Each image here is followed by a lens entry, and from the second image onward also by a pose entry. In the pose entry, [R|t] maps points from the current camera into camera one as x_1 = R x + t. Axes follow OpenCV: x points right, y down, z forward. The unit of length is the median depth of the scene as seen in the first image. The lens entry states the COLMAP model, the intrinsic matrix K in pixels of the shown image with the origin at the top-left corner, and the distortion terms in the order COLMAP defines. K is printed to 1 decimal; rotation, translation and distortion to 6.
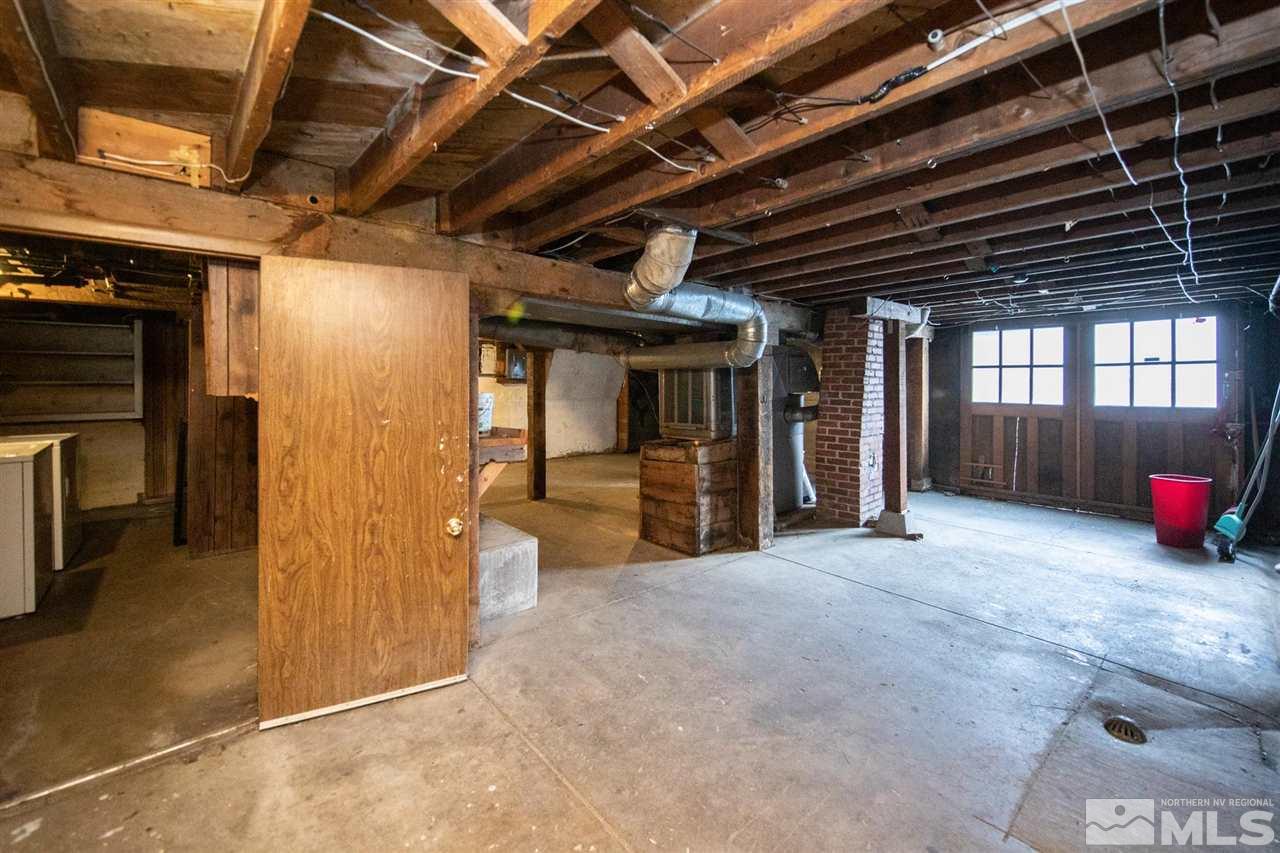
lens RADIAL K [[516.0, 0, 641.1], [0, 516.0, 386.3], [0, 0, 1]] dist [0.000448, 0.000032]
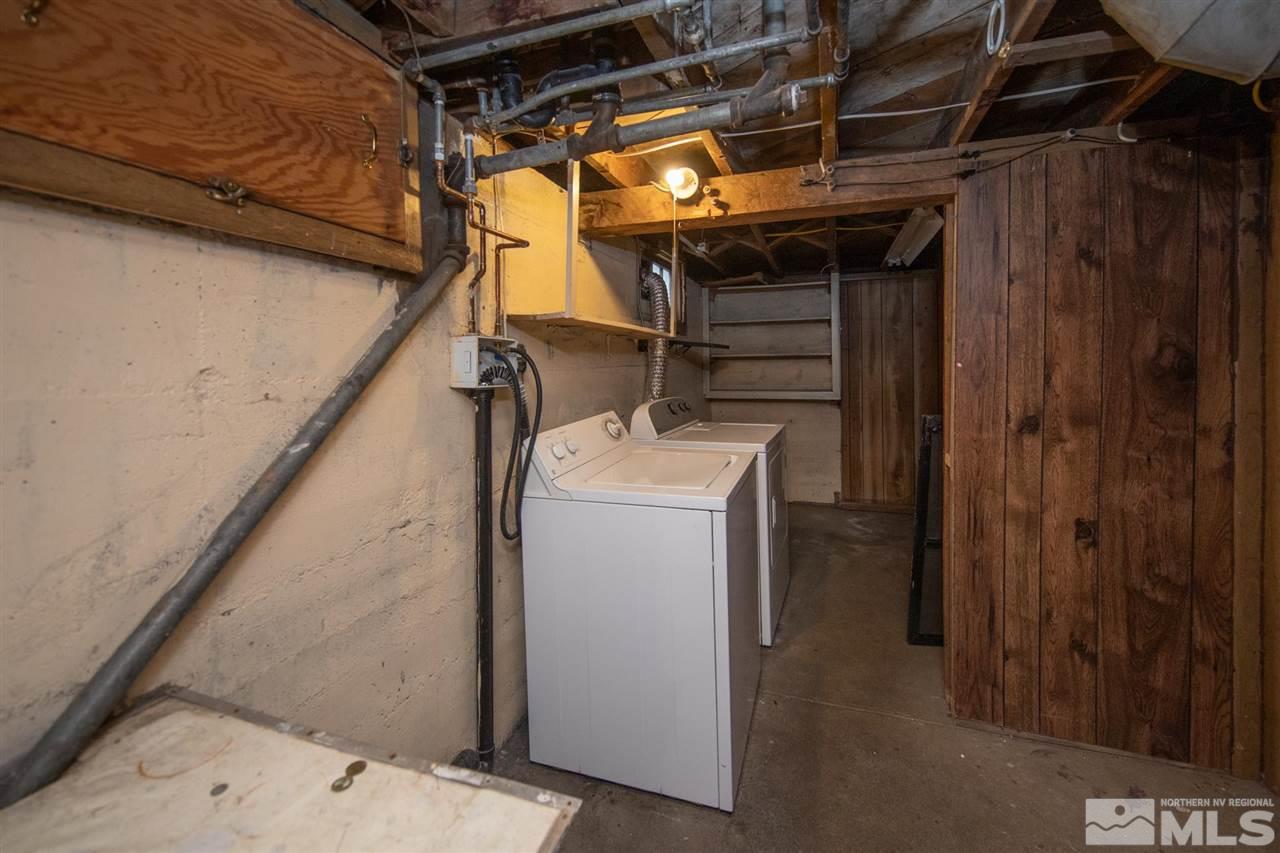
lens RADIAL K [[539.8, 0, 641.6], [0, 539.8, 362.4], [0, 0, 1]] dist [0.000016, 0.000004]
pose [[0.473585, -0.004045, -0.880739, -0.559383], [0.011330, 0.999935, 0.001500, 0.001798], [0.880675, -0.010689, 0.473600, 0.504527]]
